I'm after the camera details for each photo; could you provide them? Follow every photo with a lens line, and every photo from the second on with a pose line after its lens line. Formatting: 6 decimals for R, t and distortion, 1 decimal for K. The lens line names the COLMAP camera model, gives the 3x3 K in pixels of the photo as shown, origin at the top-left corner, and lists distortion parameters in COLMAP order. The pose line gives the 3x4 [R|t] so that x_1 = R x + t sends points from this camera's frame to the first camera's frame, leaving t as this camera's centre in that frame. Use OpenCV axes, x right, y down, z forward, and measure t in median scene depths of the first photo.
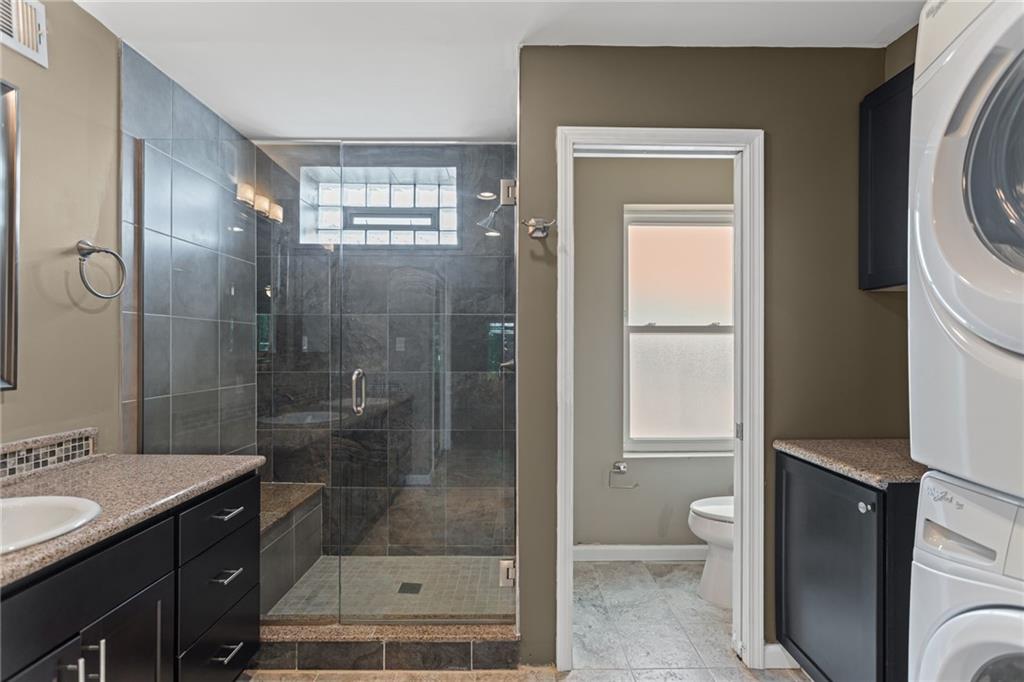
lens RADIAL K [[478.7, 0, 516.8], [0, 478.7, 349.6], [0, 0, 1]] dist [-0.005690, 0.000739]
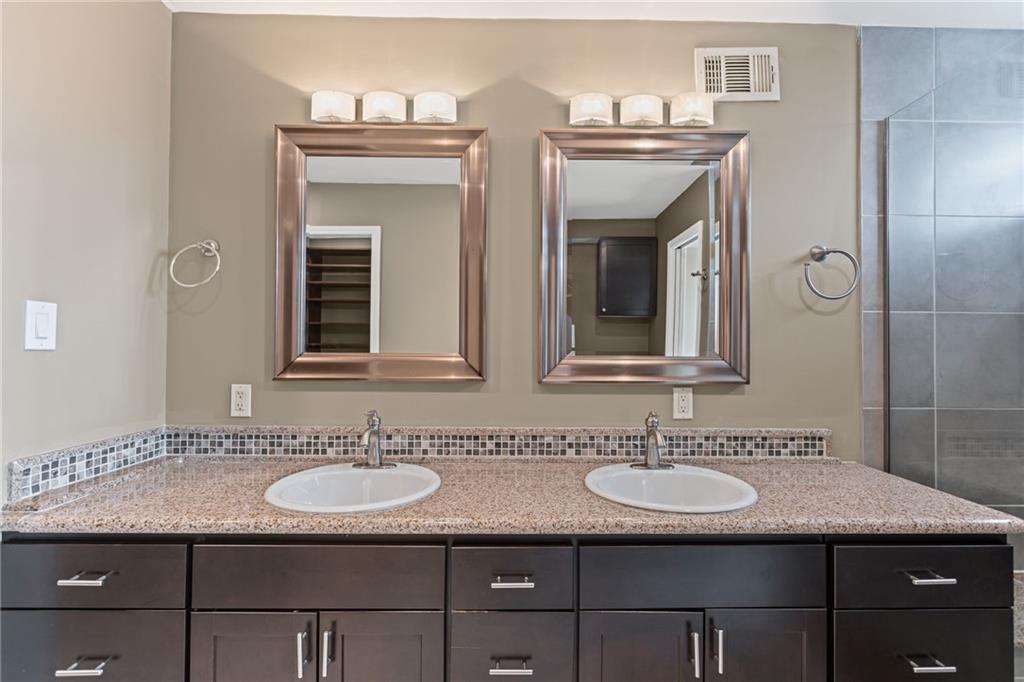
lens RADIAL K [[478.7, 0, 516.7], [0, 478.7, 340.6], [0, 0, 1]] dist [-0.005690, 0.000739]
pose [[0.014530, -0.016436, -0.999759, 0.088479], [-0.011731, 0.999793, -0.016607, 0.001098], [0.999826, 0.011969, 0.014334, 0.270289]]
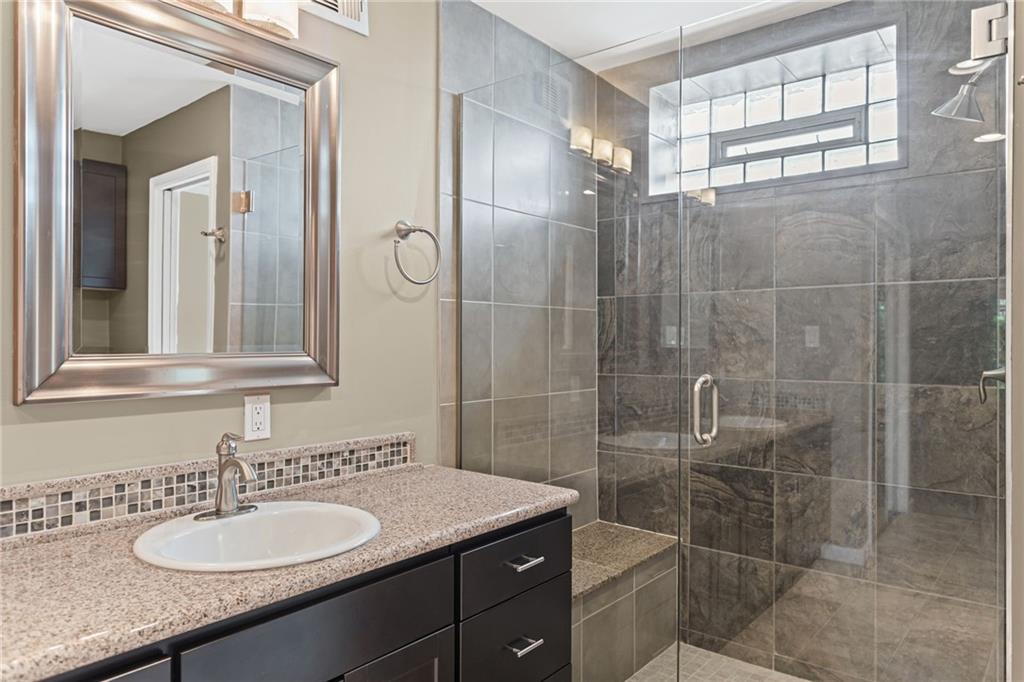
lens RADIAL K [[673.9, 0, 516.7], [0, 673.9, 343.8], [0, 0, 1]] dist [-0.008553, 0.002628]
pose [[0.775650, 0.001034, -0.631163, 0.038548], [-0.002421, 0.999996, -0.001338, 0.001349], [0.631159, 0.002566, 0.775649, 0.129629]]
